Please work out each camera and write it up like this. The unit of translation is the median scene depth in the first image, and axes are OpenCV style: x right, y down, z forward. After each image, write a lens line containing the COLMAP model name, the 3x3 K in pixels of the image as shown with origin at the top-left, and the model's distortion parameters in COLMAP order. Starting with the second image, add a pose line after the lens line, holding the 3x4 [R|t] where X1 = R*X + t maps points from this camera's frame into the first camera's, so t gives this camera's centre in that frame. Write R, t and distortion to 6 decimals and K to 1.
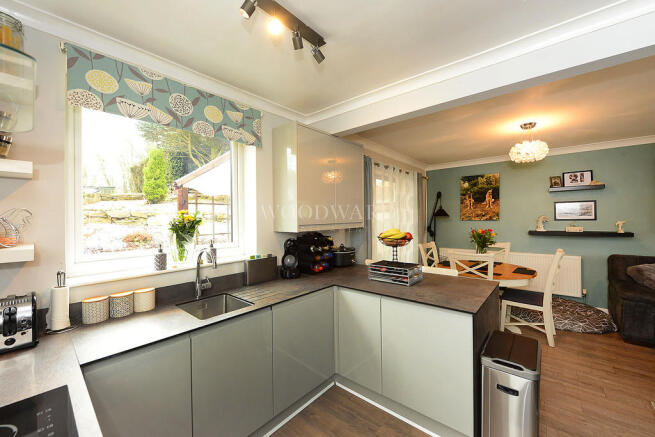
lens RADIAL K [[261.4, 0, 327.5], [0, 261.4, 218.5], [0, 0, 1]] dist [-0.000359, -0.000171]
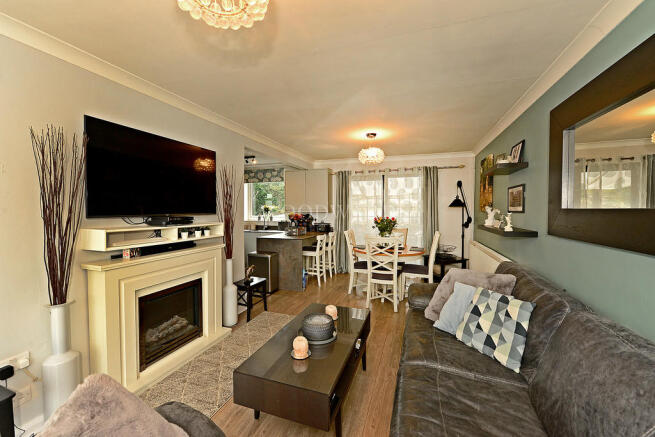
lens RADIAL K [[261.4, 0, 327.5], [0, 261.4, 218.5], [0, 0, 1]] dist [-0.000359, -0.000171]
pose [[0.374803, 0.042335, -0.926137, 2.824627], [-0.006376, 0.999051, 0.043088, -0.003902], [0.927083, -0.010245, 0.374717, 0.448200]]
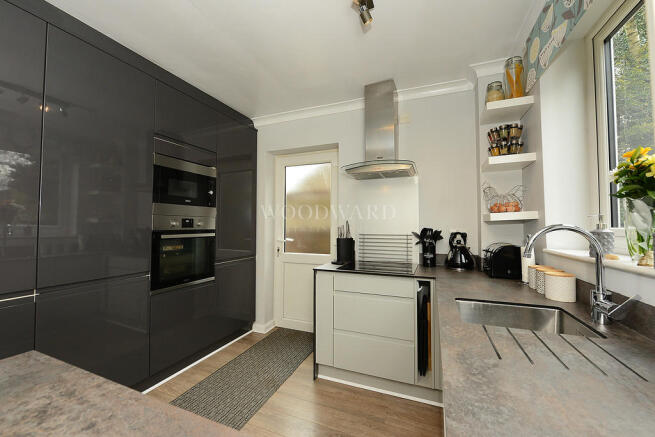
lens RADIAL K [[261.4, 0, 327.5], [0, 261.4, 218.5], [0, 0, 1]] dist [-0.000359, -0.000171]
pose [[-0.944342, -0.001280, -0.328963, 0.161917], [0.009137, 0.999505, -0.030117, 0.101276], [0.328839, -0.031446, -0.943862, 1.213433]]
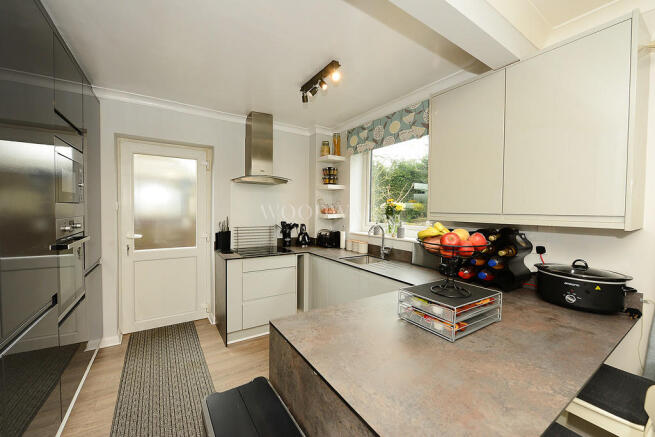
lens RADIAL K [[262.4, 0, 327.6], [0, 262.4, 214.5], [0, 0, 1]] dist [-0.000750, -0.000129]
pose [[-0.280008, 0.034427, -0.959380, 0.950126], [-0.006858, 0.999260, 0.037859, 0.001059], [0.959973, 0.017181, -0.279565, 1.034249]]
